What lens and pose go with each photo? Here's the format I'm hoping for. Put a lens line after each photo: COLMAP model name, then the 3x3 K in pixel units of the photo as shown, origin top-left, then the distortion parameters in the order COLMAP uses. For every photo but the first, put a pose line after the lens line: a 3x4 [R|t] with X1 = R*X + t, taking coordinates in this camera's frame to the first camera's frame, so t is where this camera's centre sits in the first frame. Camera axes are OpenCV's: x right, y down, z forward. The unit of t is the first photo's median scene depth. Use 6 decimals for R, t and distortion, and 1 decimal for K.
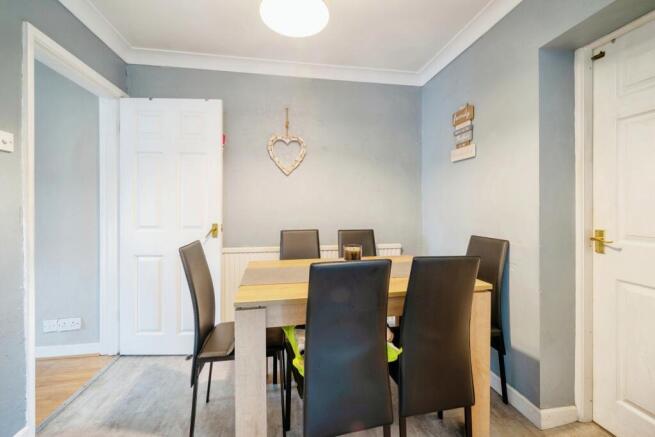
lens RADIAL K [[269.2, 0, 327.2], [0, 269.2, 212.1], [0, 0, 1]] dist [0.005004, 0.000381]
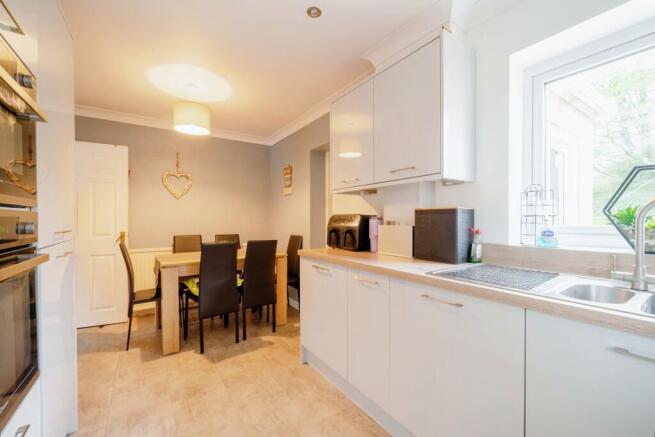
lens RADIAL K [[269.2, 0, 323.6], [0, 269.2, 221.6], [0, 0, 1]] dist [0.005004, 0.000381]
pose [[0.913922, -0.003088, 0.405877, -0.021538], [0.006600, 0.999952, -0.007254, 0.005422], [-0.405835, 0.009308, 0.913899, -0.767115]]
